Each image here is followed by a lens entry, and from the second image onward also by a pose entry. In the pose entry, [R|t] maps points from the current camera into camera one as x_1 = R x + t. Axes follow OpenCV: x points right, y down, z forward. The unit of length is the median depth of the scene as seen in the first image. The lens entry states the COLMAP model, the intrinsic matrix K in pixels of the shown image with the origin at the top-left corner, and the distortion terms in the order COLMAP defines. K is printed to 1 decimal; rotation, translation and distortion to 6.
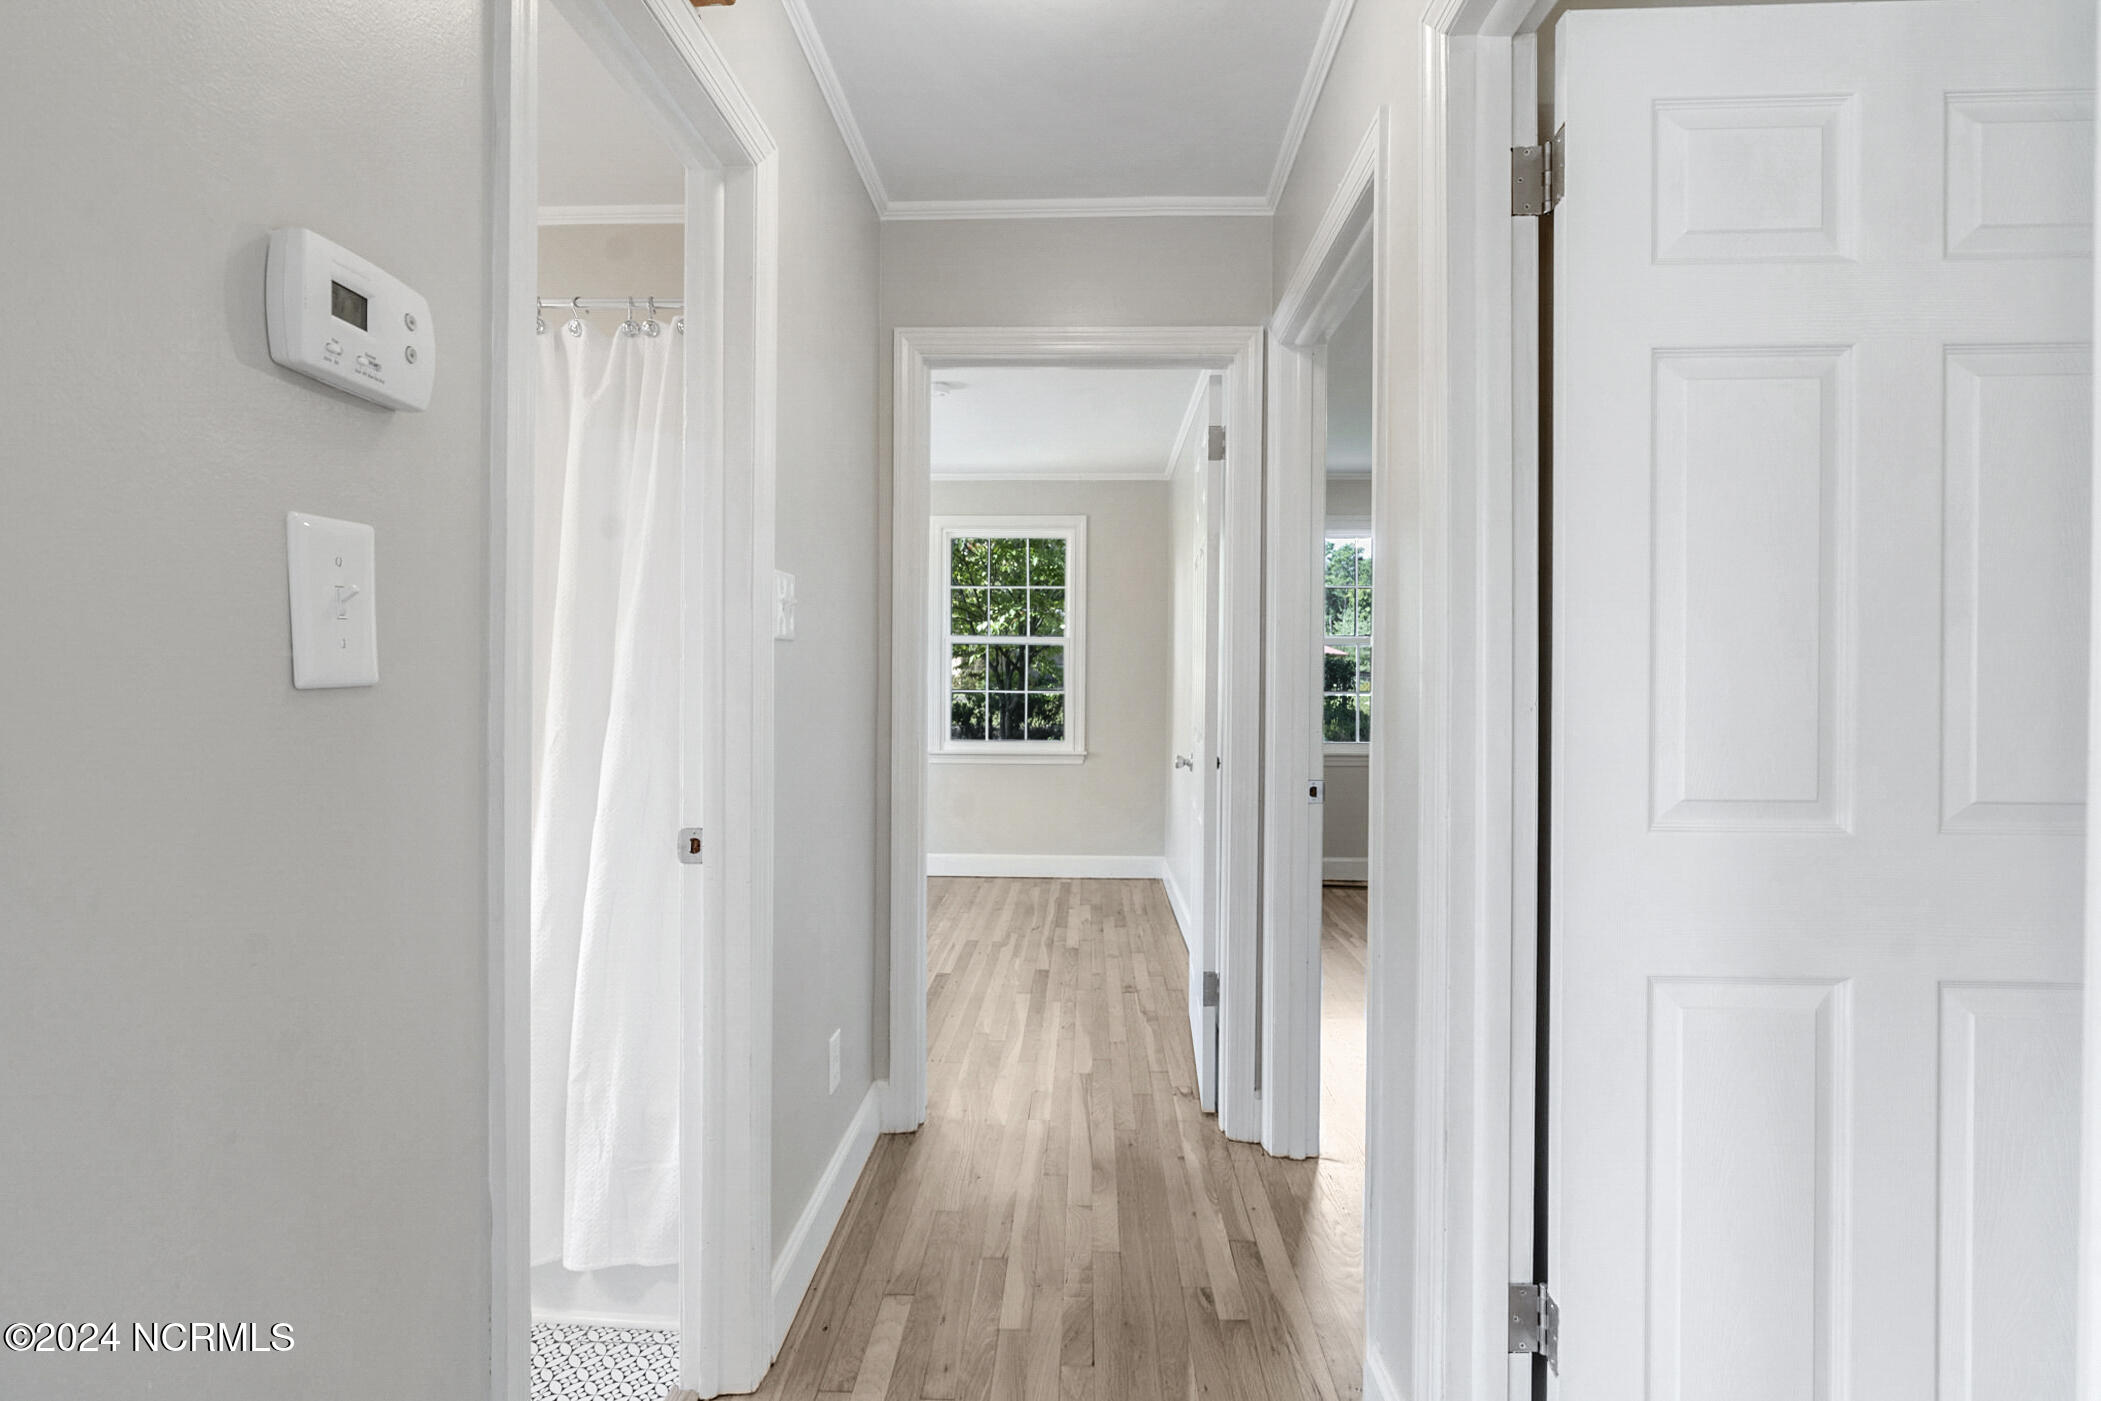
lens RADIAL K [[987.6, 0, 1050.5], [0, 987.6, 700.5], [0, 0, 1]] dist [-0.002747, -0.000463]
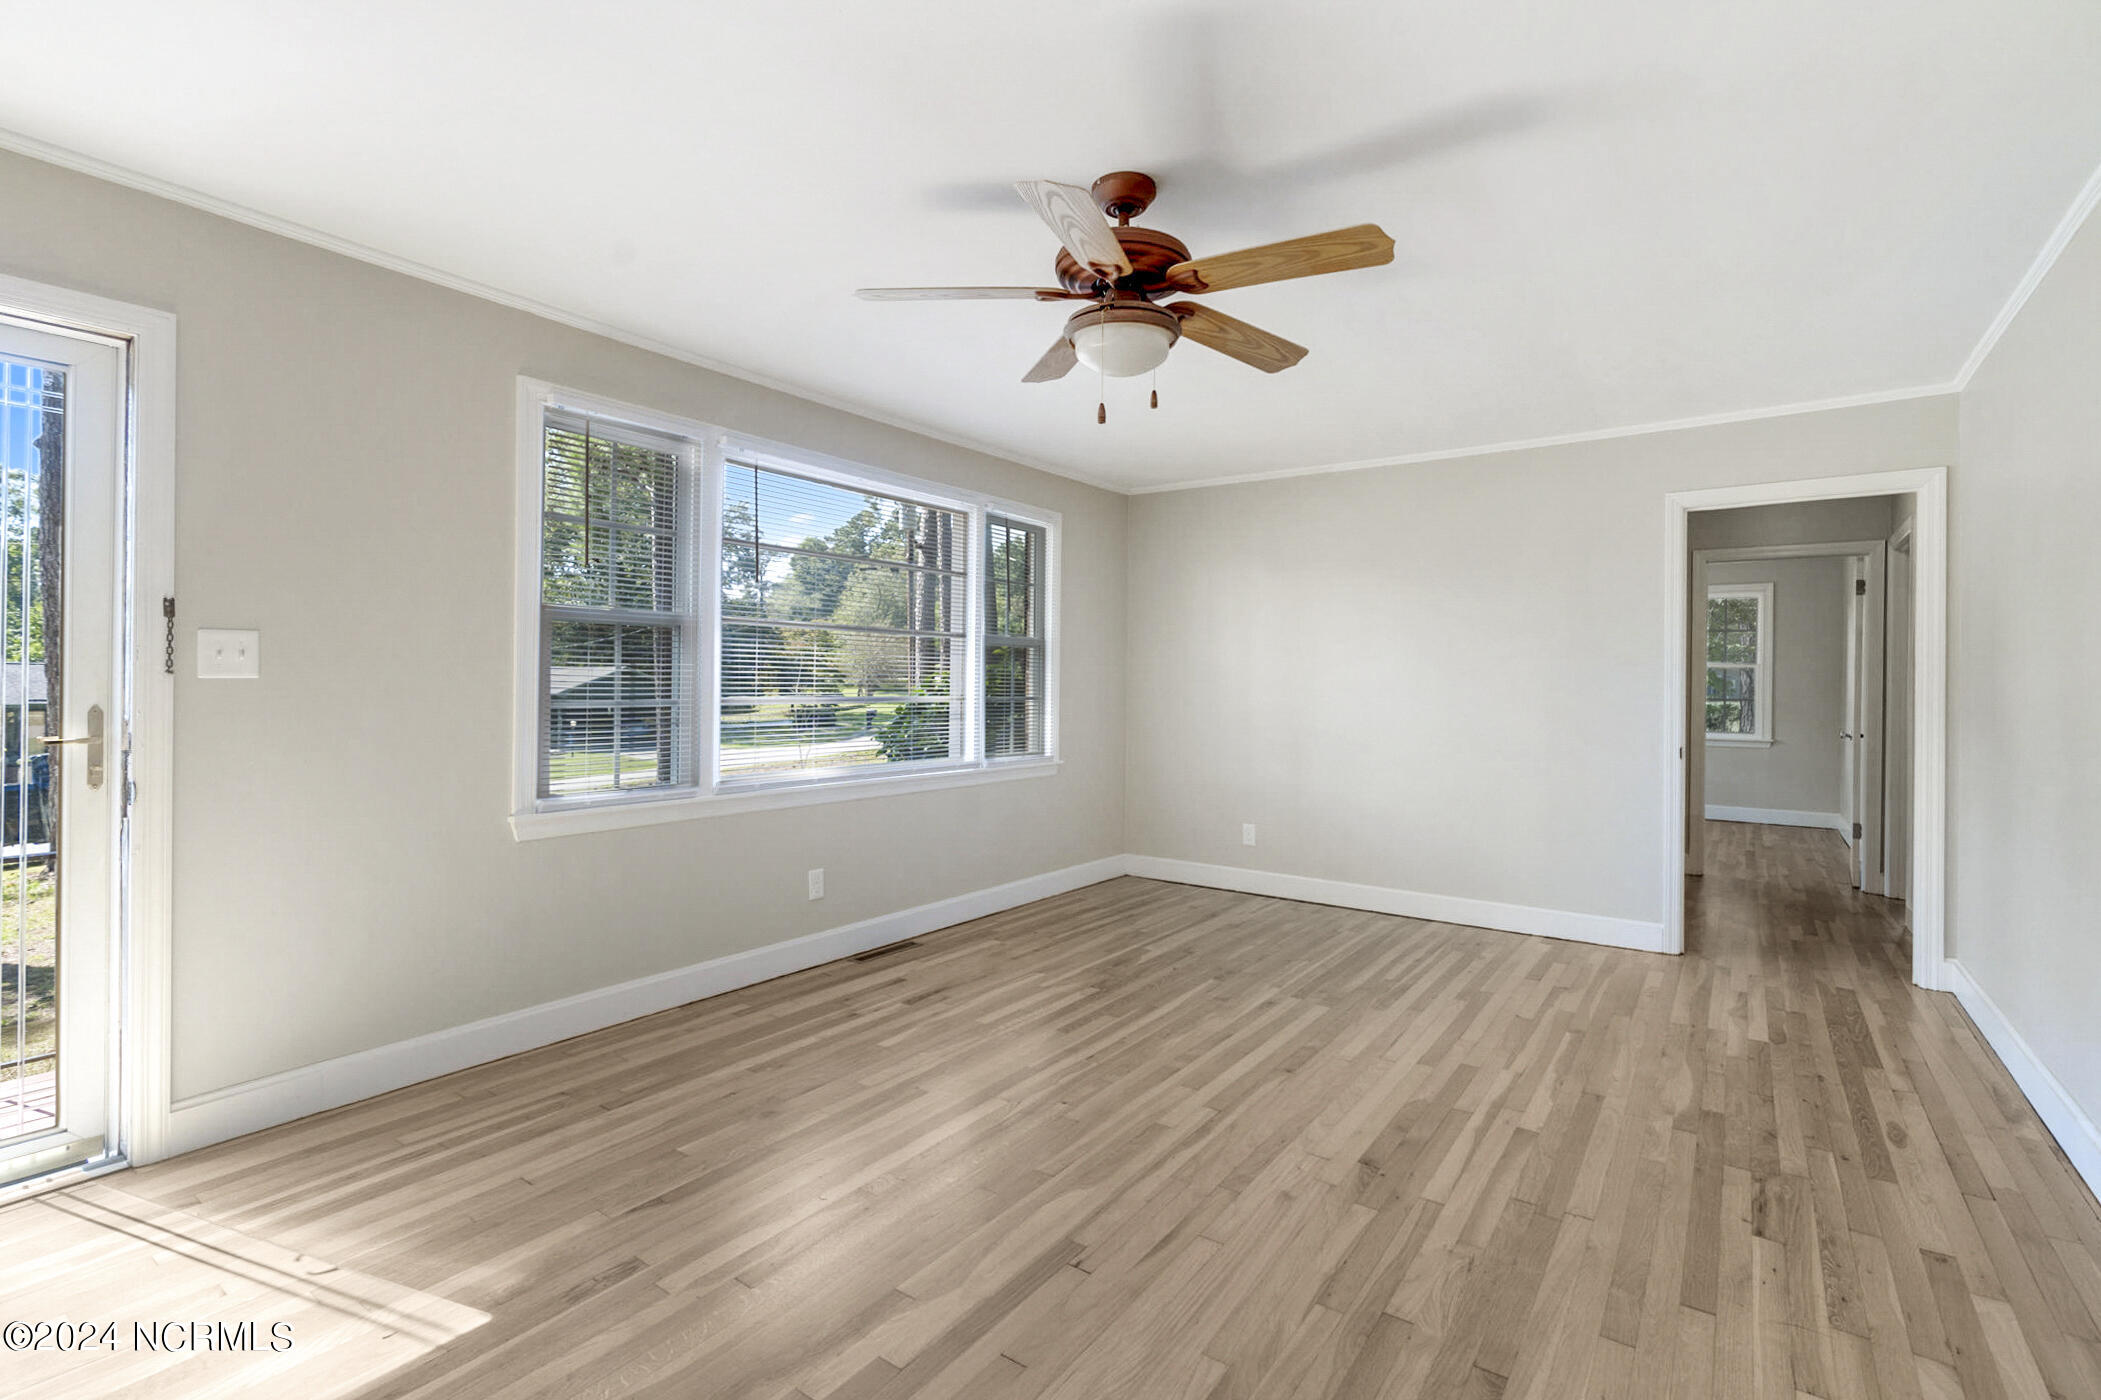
lens RADIAL K [[987.6, 0, 1050.5], [0, 987.6, 700.0], [0, 0, 1]] dist [-0.002747, -0.000463]
pose [[0.840425, 0.002649, -0.541921, -0.160962], [-0.007853, 0.999943, -0.007291, 0.027179], [0.541870, 0.010383, 0.840398, -1.837683]]
